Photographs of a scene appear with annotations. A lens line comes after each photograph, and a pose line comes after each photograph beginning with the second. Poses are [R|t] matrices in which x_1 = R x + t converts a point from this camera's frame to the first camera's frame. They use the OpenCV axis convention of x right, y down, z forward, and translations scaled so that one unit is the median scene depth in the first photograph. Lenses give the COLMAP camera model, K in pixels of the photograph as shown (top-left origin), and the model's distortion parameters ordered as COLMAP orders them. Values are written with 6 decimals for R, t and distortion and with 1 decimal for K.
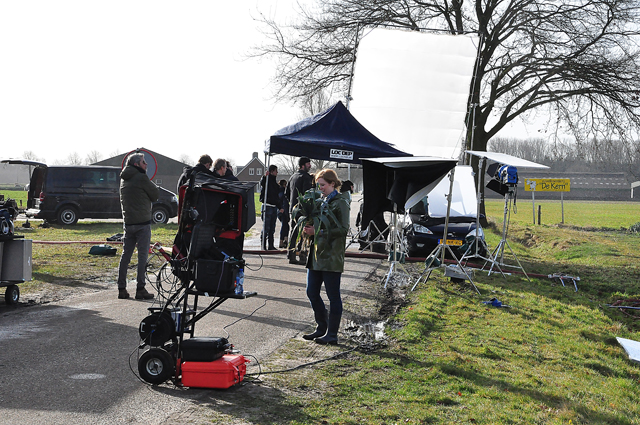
lens RADIAL K [[1326.1, 0, 330.3], [0, 1326.1, 202.8], [0, 0, 1]] dist [0.272632, 0.000000]
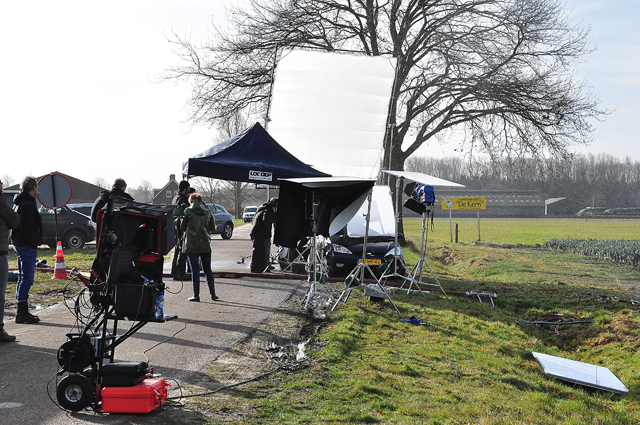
lens RADIAL K [[1326.1, 0, 326.8], [0, 1326.1, 213.2], [0, 0, 1]] dist [0.272632, 0.000000]
pose [[0.998173, -0.015690, 0.058353, -0.000174], [0.016150, 0.999842, -0.007426, -0.000085], [-0.058227, 0.008355, 0.998268, -0.002225]]
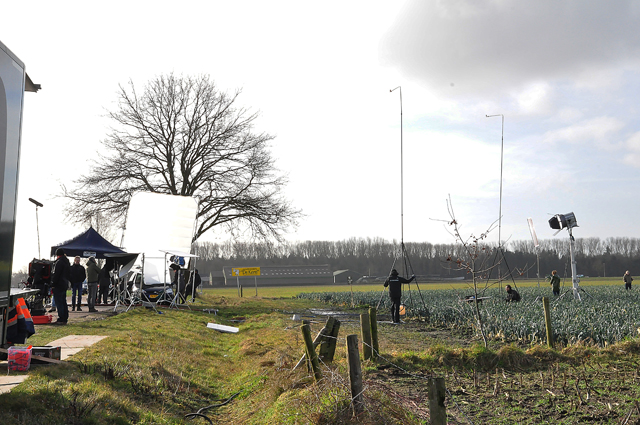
lens RADIAL K [[1020.5, 0, 323.8], [0, 1020.5, 210.1], [0, 0, 1]] dist [0.136006, 0.000000]
pose [[0.978131, -0.028170, 0.206074, 0.027790], [0.044698, 0.996106, -0.075991, 0.032852], [-0.203131, 0.083540, 0.975581, -0.636574]]
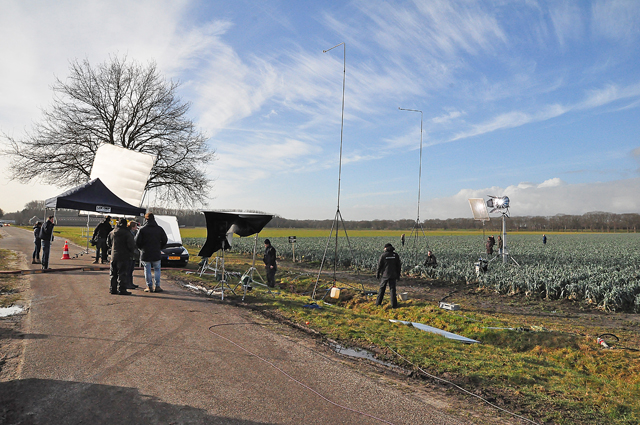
lens RADIAL K [[467.2, 0, 323.0], [0, 467.2, 214.6], [0, 0, 1]] dist [-0.096468, 0.060057]
pose [[0.795550, 0.008564, 0.605827, -0.149787], [0.008568, 0.999641, -0.025383, -0.013948], [-0.605827, 0.025384, 0.795191, 0.425327]]
